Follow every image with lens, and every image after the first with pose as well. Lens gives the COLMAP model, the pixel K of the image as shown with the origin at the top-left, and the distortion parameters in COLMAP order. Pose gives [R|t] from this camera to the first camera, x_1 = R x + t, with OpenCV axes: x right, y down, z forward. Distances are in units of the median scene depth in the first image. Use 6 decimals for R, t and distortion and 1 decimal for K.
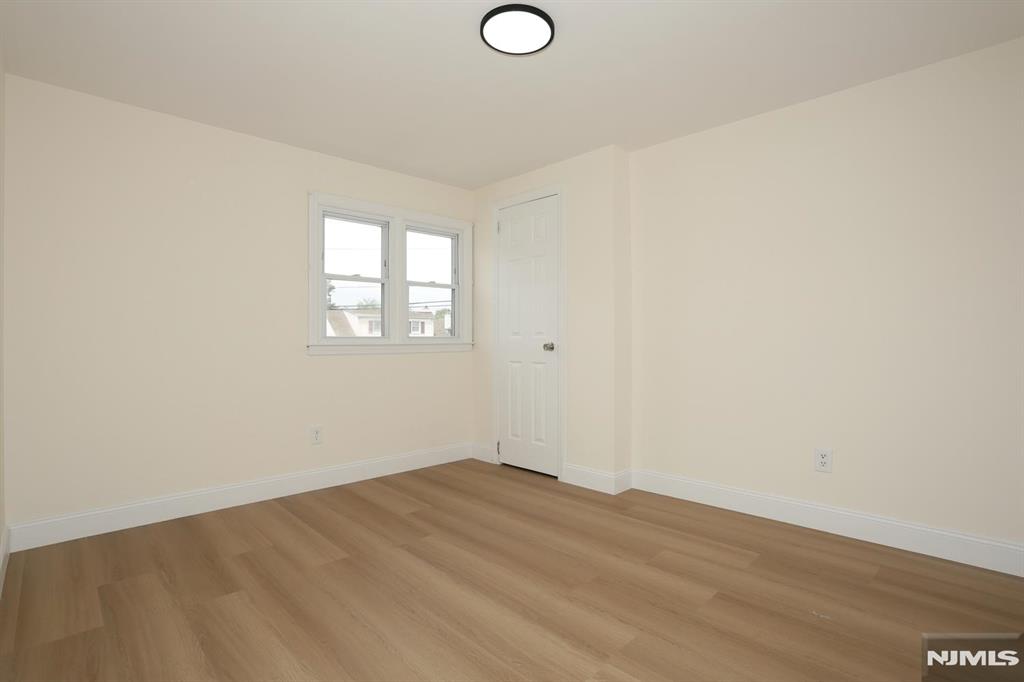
lens RADIAL K [[496.6, 0, 508.8], [0, 496.6, 337.6], [0, 0, 1]] dist [-0.084494, 0.037884]
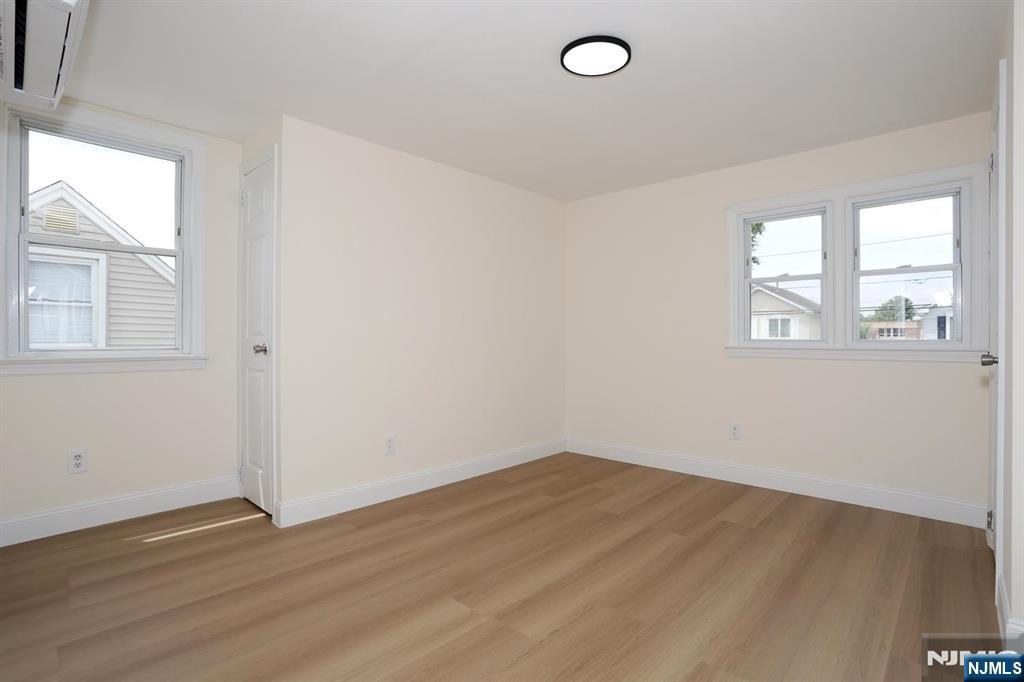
lens RADIAL K [[496.6, 0, 508.8], [0, 496.6, 337.6], [0, 0, 1]] dist [-0.084494, 0.037884]
pose [[0.055561, 0.005990, -0.998437, 0.757268], [-0.001483, 0.999981, 0.005916, -0.013372], [0.998454, 0.001152, 0.055569, 0.530751]]
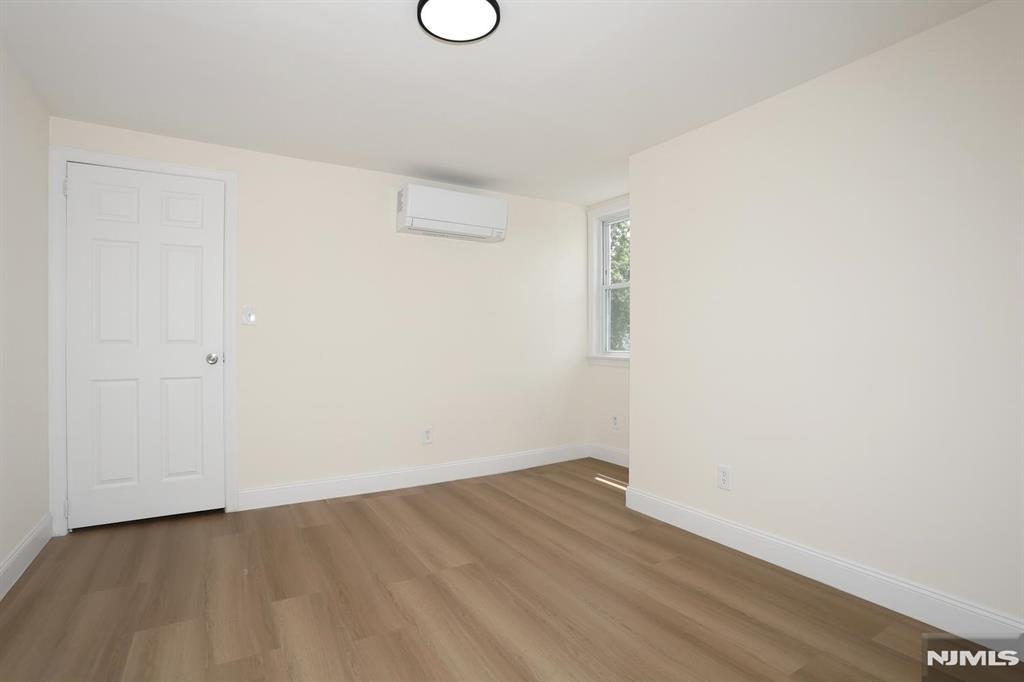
lens RADIAL K [[496.6, 0, 508.8], [0, 496.6, 337.6], [0, 0, 1]] dist [-0.084494, 0.037884]
pose [[-0.975979, 0.006127, 0.217778, -0.192756], [0.004392, 0.999955, -0.008450, -0.017039], [-0.217820, -0.007291, -0.975962, 1.307361]]
